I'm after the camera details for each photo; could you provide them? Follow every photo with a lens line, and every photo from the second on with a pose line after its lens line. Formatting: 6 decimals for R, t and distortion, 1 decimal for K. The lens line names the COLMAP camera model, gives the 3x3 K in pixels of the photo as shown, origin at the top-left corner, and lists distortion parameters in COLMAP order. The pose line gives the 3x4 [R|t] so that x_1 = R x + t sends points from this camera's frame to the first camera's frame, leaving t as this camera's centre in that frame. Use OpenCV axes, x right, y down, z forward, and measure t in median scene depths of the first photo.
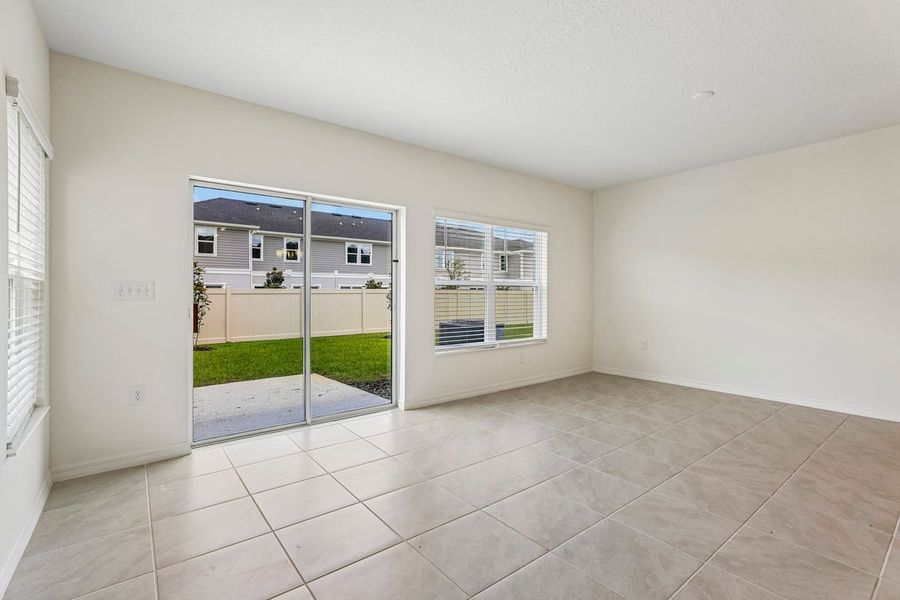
lens RADIAL K [[417.0, 0, 451.6], [0, 417.0, 297.8], [0, 0, 1]] dist [-0.018525, 0.002044]
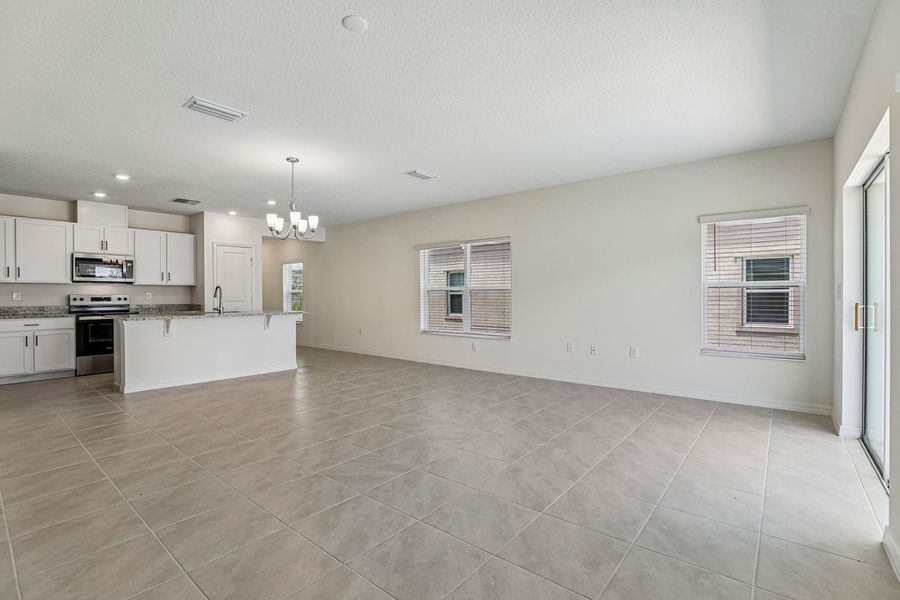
lens RADIAL K [[417.0, 0, 452.5], [0, 417.0, 301.5], [0, 0, 1]] dist [-0.018525, 0.002044]
pose [[-0.975992, 0.007697, -0.217670, 0.631339], [0.004776, 0.999891, 0.013939, -0.012956], [0.217753, 0.012565, -0.975923, 1.828377]]
